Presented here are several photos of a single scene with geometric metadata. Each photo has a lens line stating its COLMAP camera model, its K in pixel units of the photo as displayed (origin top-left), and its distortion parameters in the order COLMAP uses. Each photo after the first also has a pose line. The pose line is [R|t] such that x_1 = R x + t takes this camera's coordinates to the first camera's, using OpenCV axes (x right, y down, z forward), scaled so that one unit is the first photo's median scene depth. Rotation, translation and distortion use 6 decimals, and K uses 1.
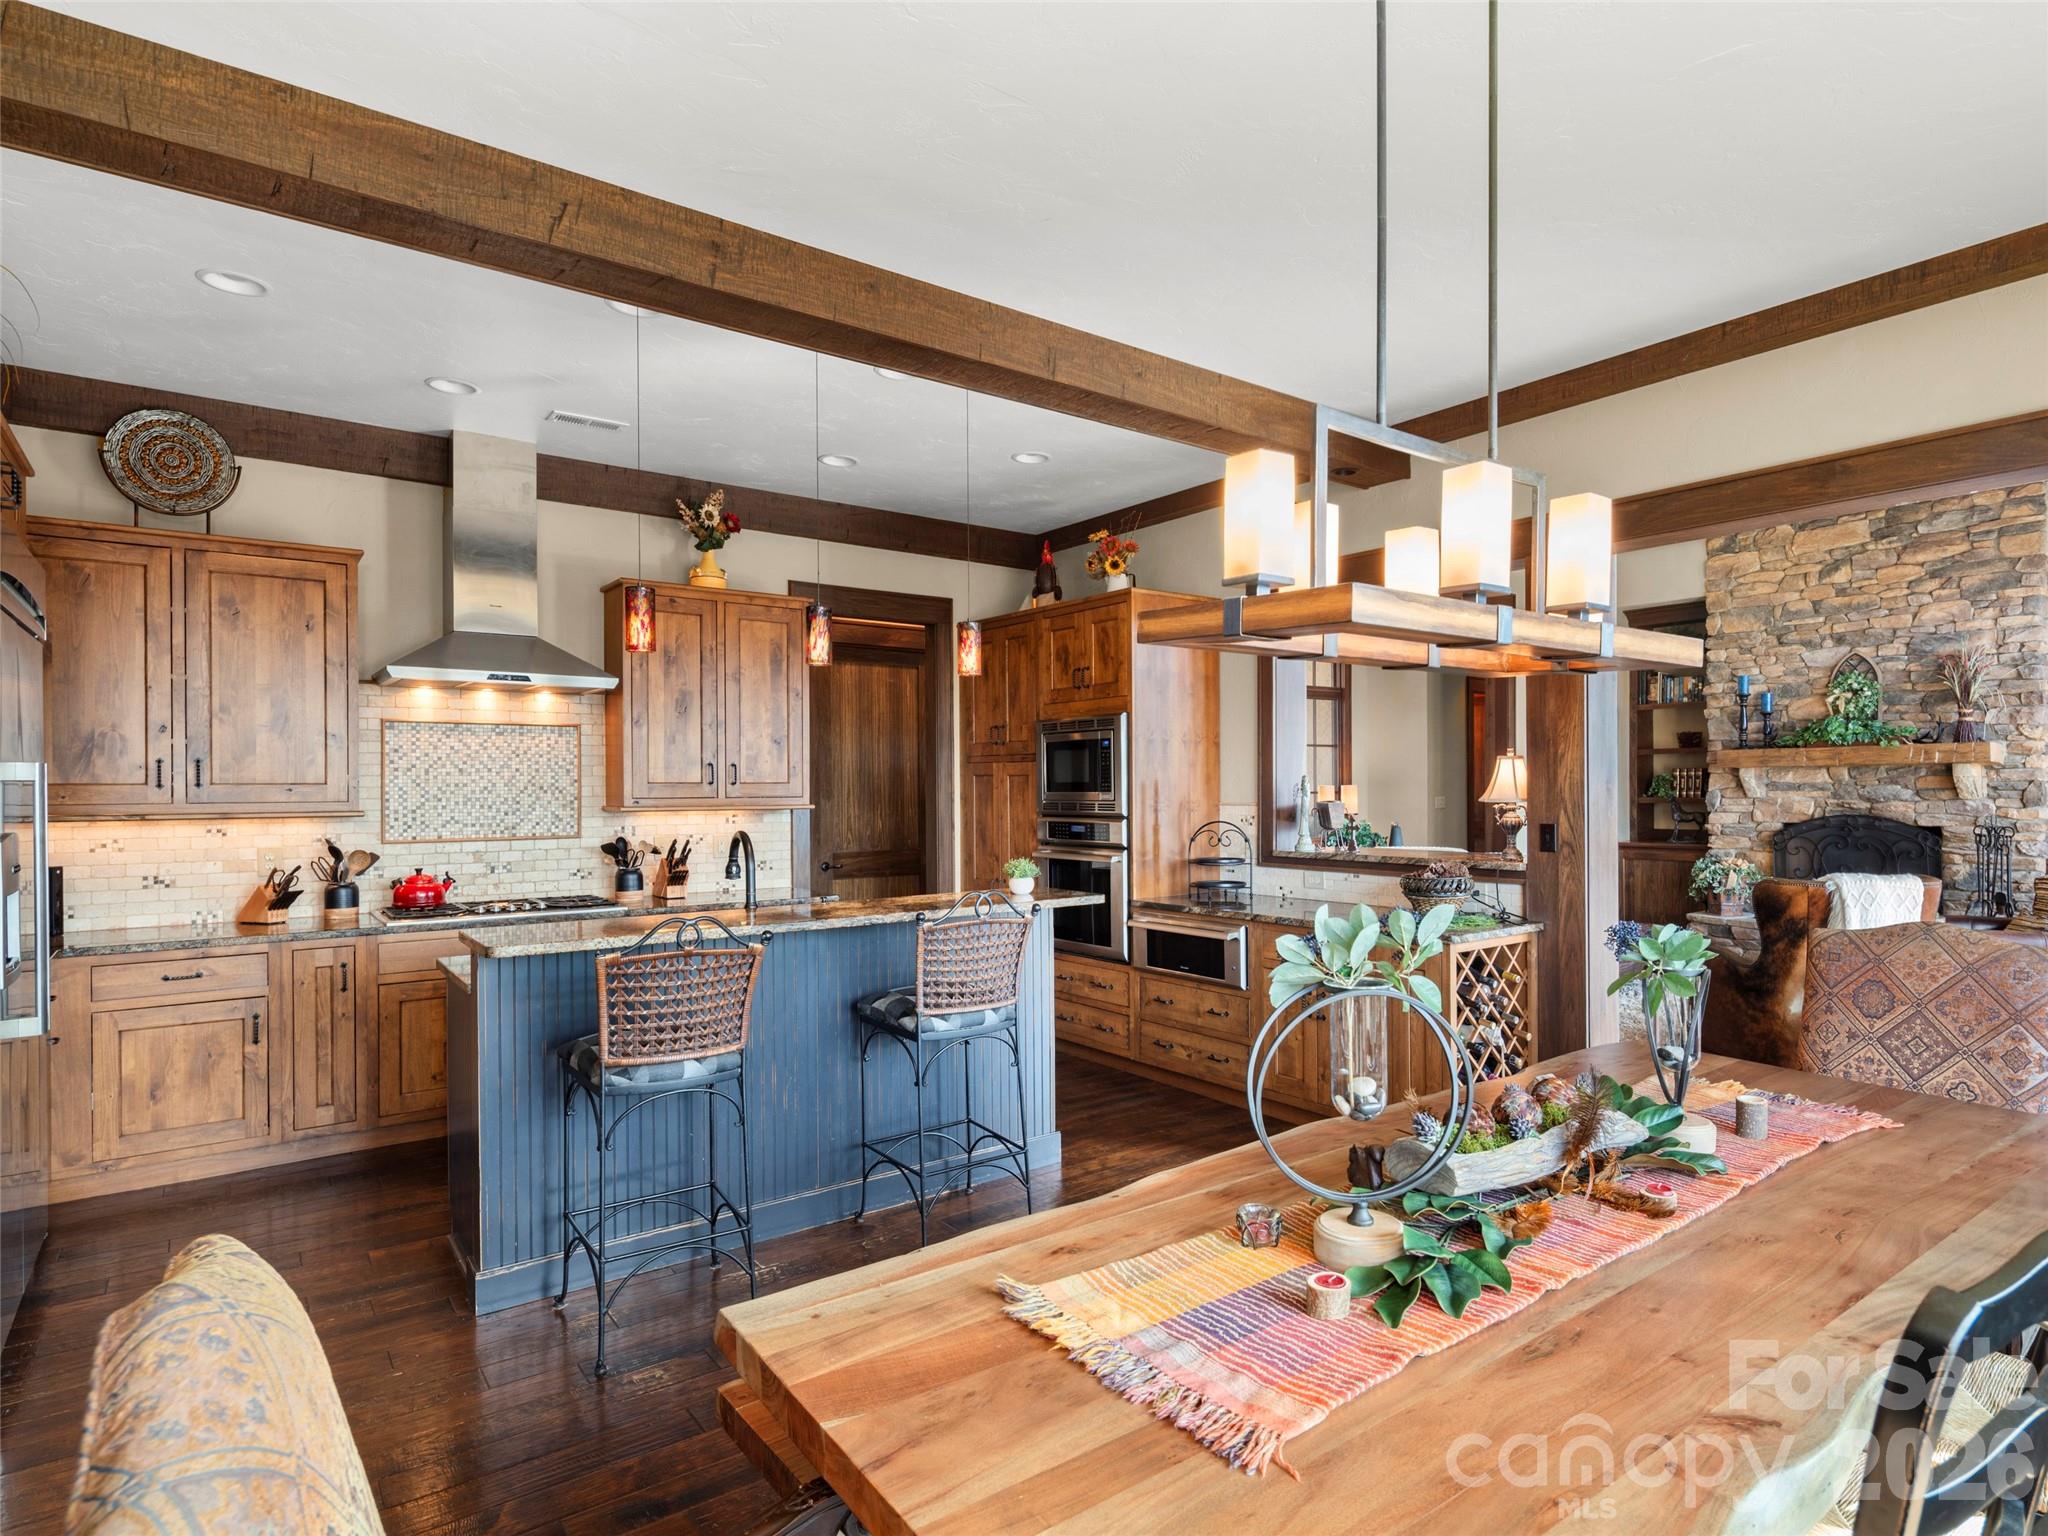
lens RADIAL K [[1121.7, 0, 1094.2], [0, 1121.7, 786.6], [0, 0, 1]] dist [0.006729, -0.004819]
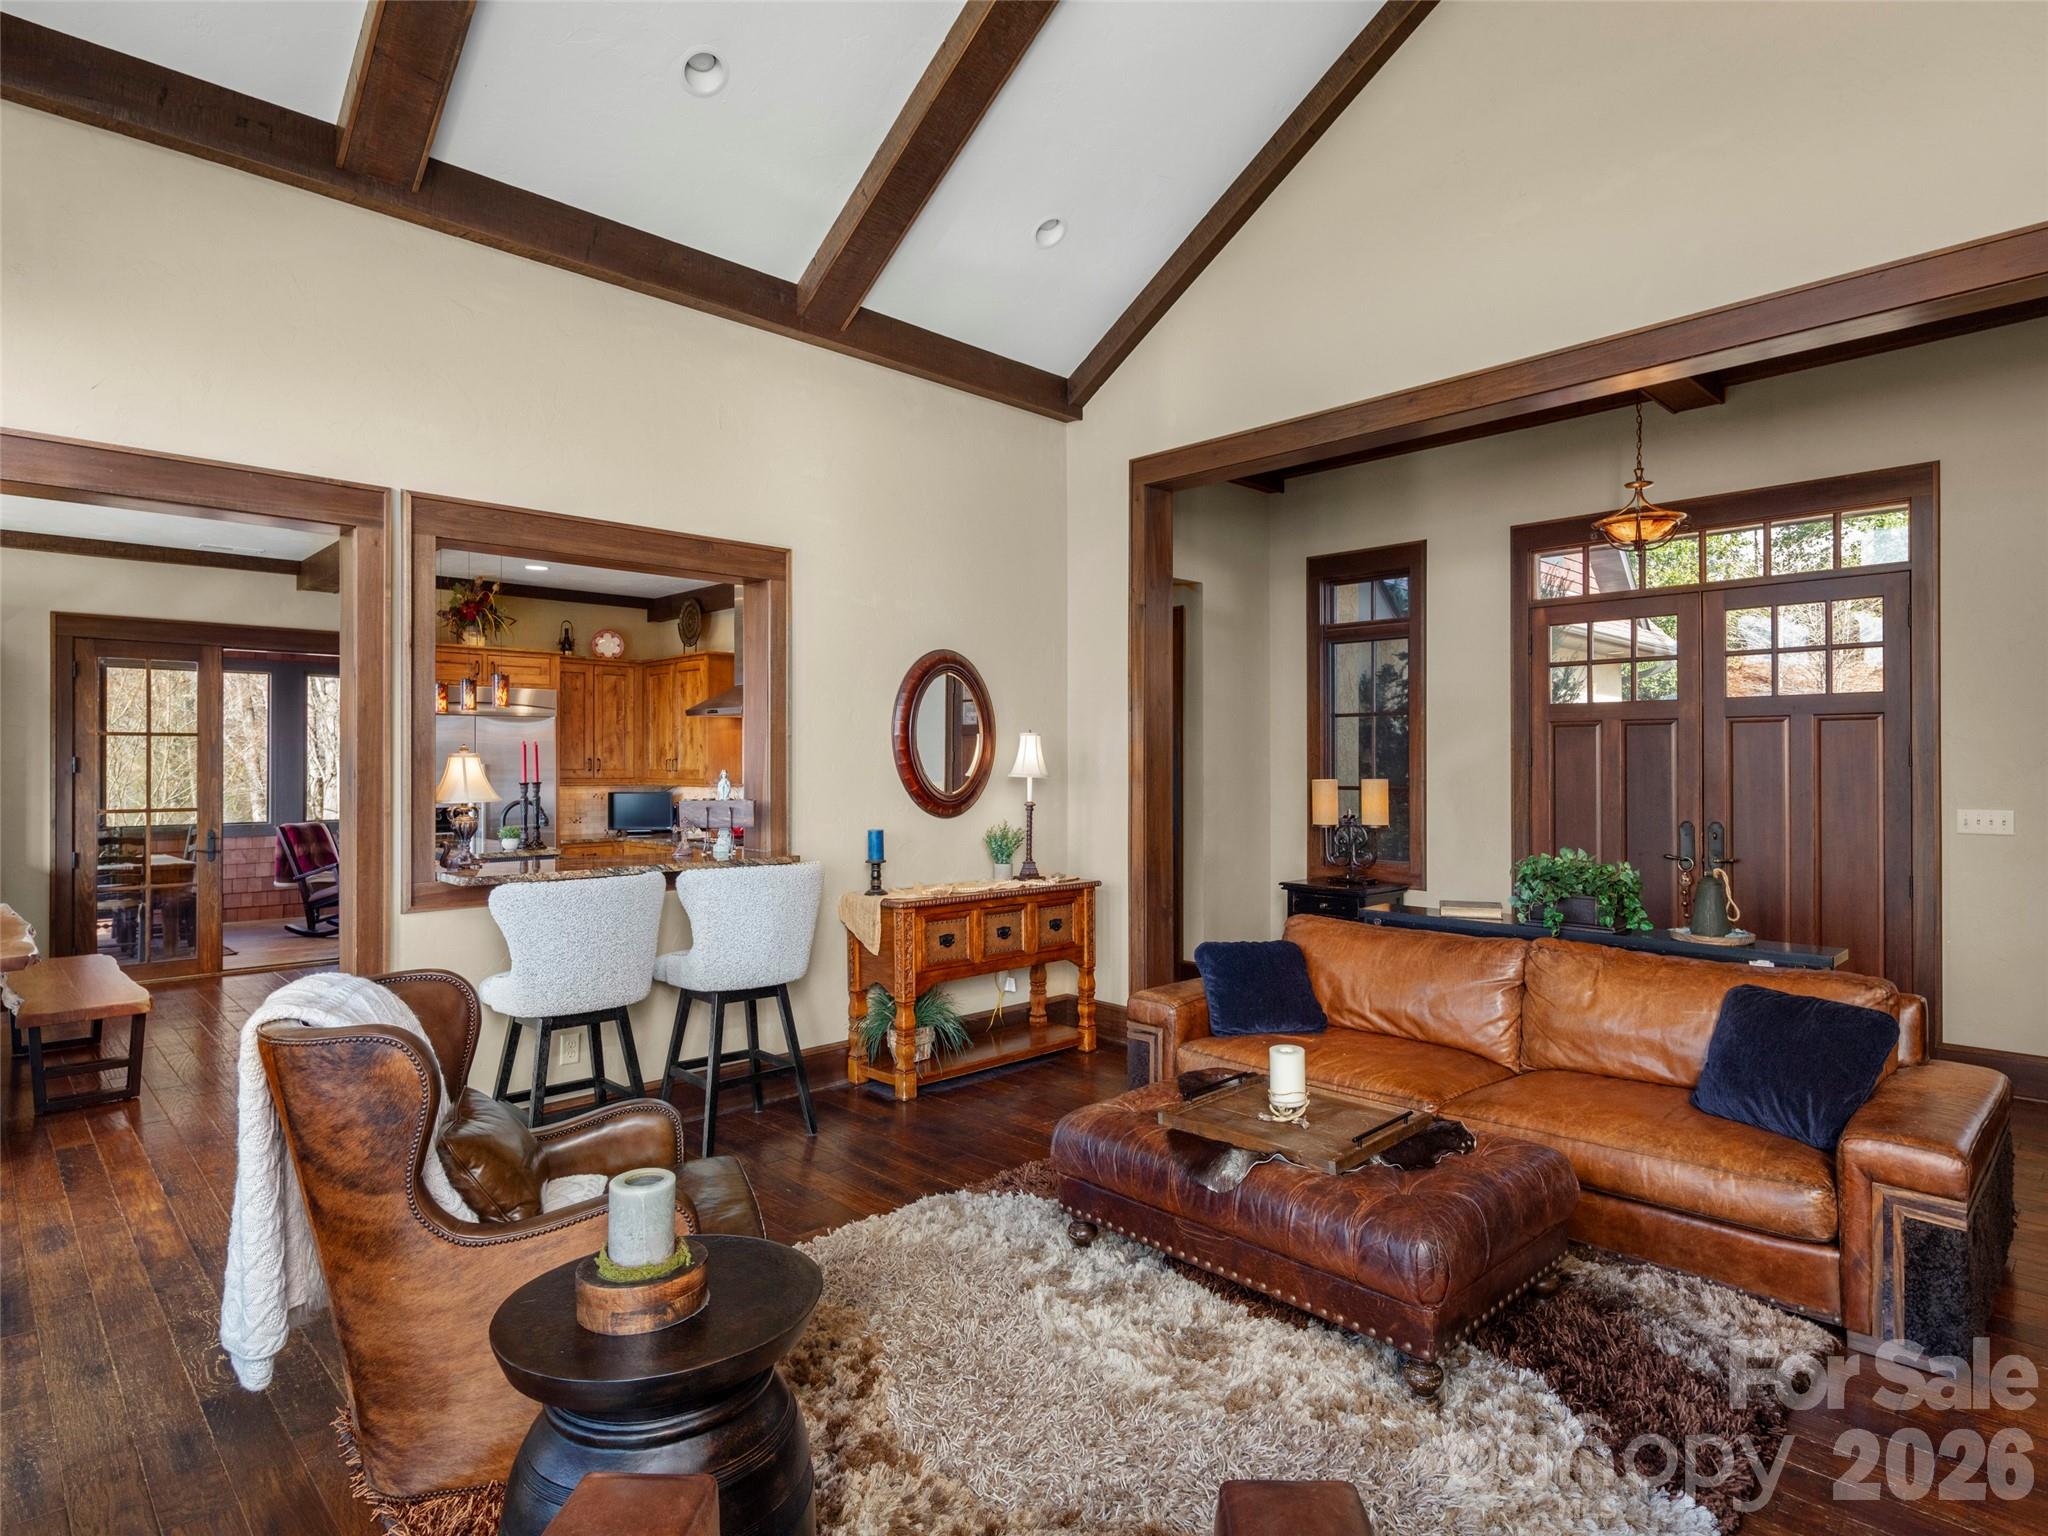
lens RADIAL K [[1121.7, 0, 1089.3], [0, 1121.7, 755.0], [0, 0, 1]] dist [0.006729, -0.004819]
pose [[0.130295, -0.001043, -0.991475, 1.197746], [-0.001394, 0.999998, -0.001235, -0.023844], [0.991474, 0.001543, 0.130293, 1.228234]]
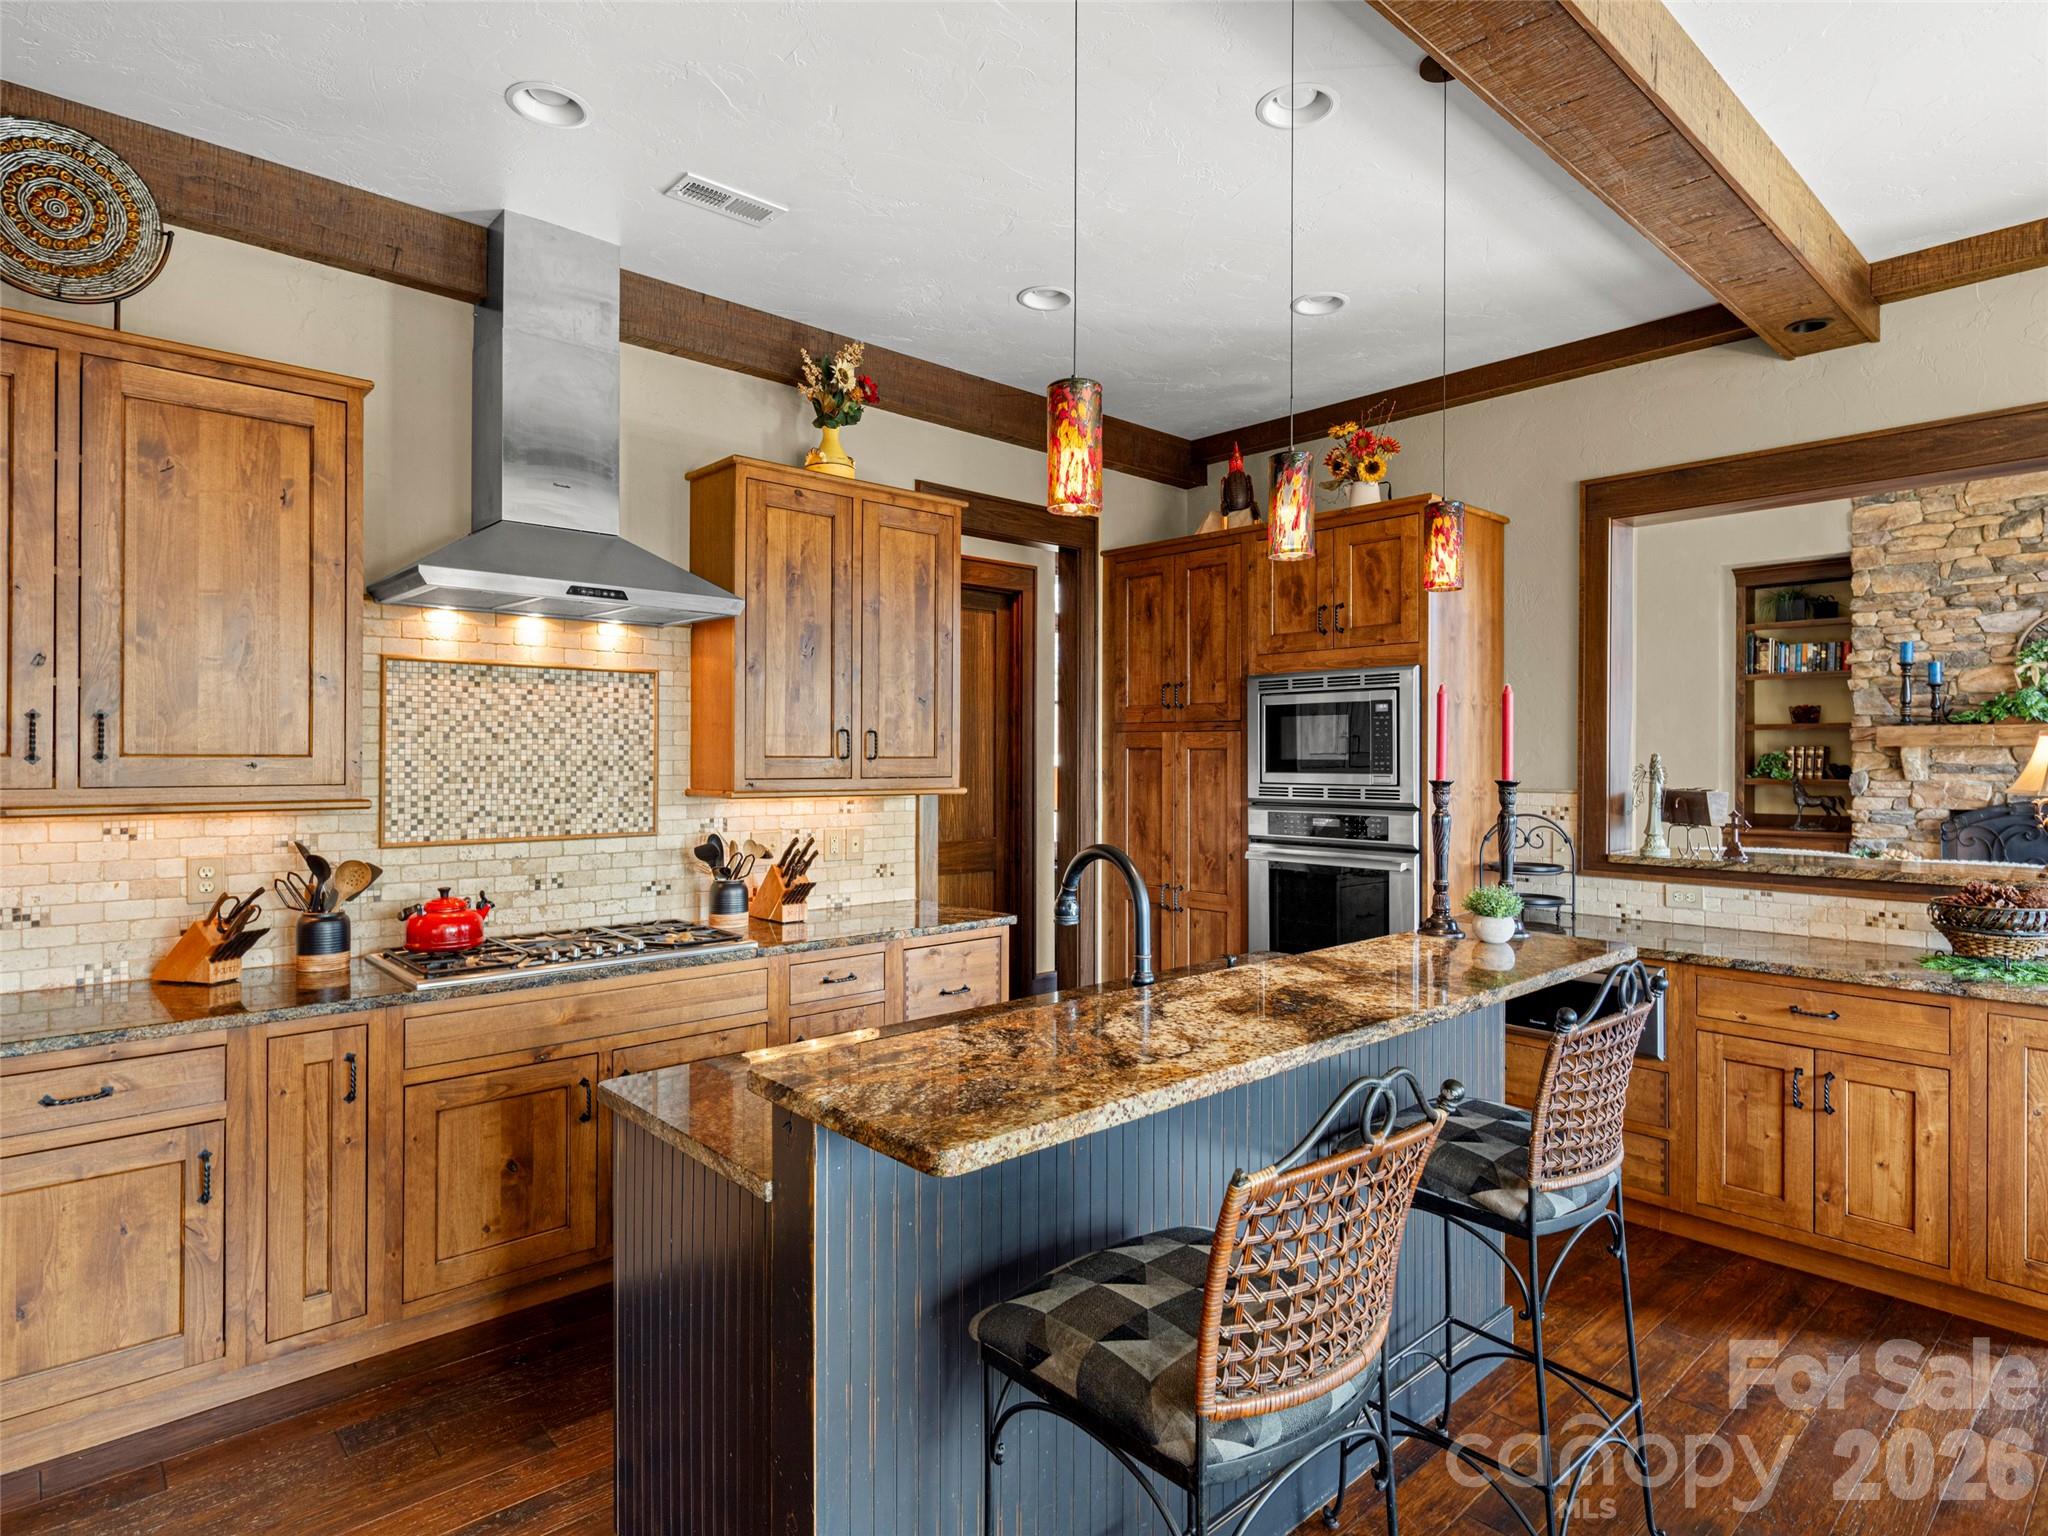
lens RADIAL K [[1121.7, 0, 1034.4], [0, 1121.7, 752.8], [0, 0, 1]] dist [0.006729, -0.004819]
pose [[0.996873, 0.008975, 0.078510, -0.289259], [-0.008694, 0.999955, -0.003922, -0.004348], [-0.078541, 0.003228, 0.996906, 0.305363]]
